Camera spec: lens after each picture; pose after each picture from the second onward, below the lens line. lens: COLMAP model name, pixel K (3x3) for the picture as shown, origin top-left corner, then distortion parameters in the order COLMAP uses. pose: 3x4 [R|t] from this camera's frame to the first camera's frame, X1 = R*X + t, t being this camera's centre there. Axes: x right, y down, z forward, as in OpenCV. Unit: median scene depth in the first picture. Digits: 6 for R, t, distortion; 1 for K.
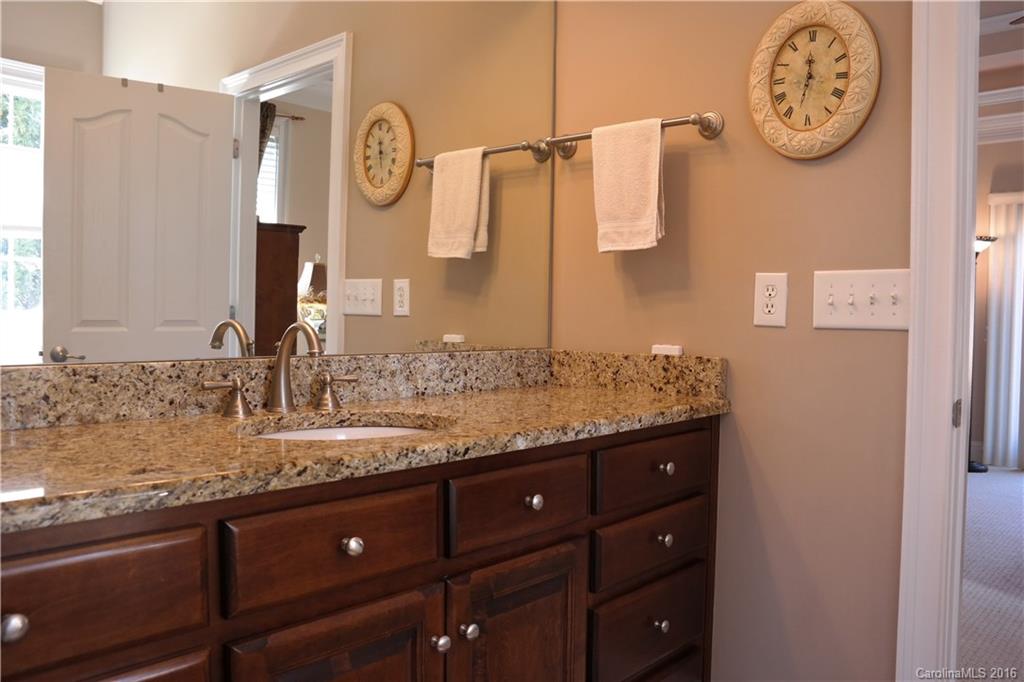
lens RADIAL K [[809.1, 0, 511.7], [0, 809.1, 339.4], [0, 0, 1]] dist [-0.070753, -0.001838]
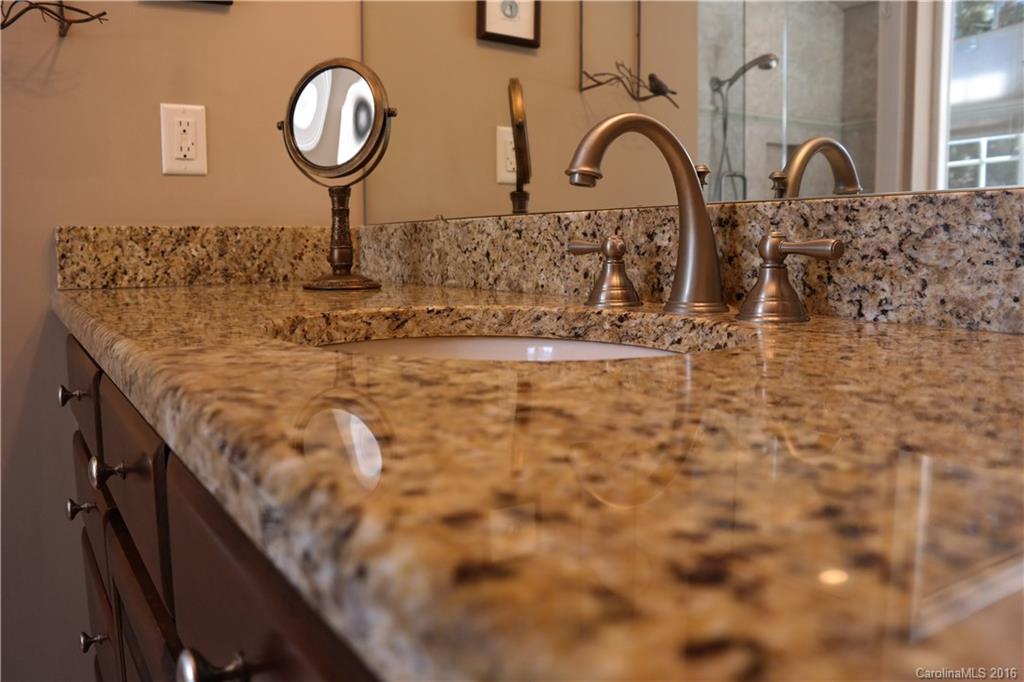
lens RADIAL K [[809.1, 0, 512.2], [0, 809.1, 338.7], [0, 0, 1]] dist [-0.070753, -0.001838]
pose [[-0.241698, 0.096435, -0.965548, 0.229793], [-0.028435, 0.993918, 0.106387, 0.064583], [0.969935, 0.053169, -0.237485, 1.130312]]
